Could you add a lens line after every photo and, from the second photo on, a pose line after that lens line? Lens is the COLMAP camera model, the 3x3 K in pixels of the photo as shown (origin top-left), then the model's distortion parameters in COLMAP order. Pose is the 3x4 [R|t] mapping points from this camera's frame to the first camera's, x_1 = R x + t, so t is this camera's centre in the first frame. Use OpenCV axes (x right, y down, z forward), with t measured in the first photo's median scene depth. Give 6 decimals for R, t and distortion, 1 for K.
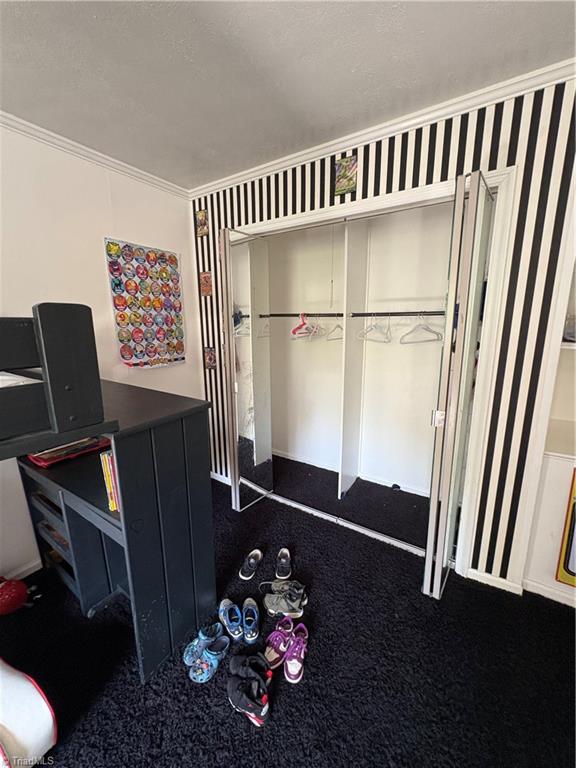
lens RADIAL K [[306.5, 0, 288.0], [0, 306.5, 384.1], [0, 0, 1]] dist [0.000543, 0.000072]
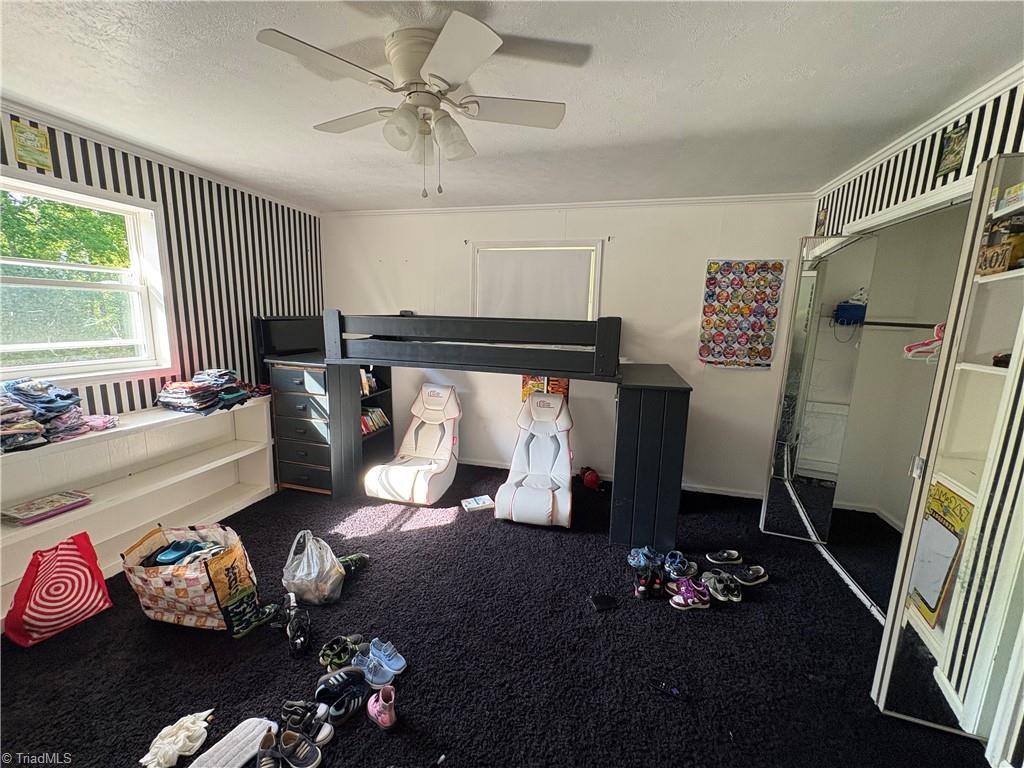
lens RADIAL K [[408.7, 0, 512.4], [0, 408.7, 383.1], [0, 0, 1]] dist [0.000543, 0.000072]
pose [[0.321733, 0.170917, -0.931276, 0.725771], [-0.219782, 0.970188, 0.102129, 0.019658], [0.920969, 0.171820, 0.349706, -0.224455]]
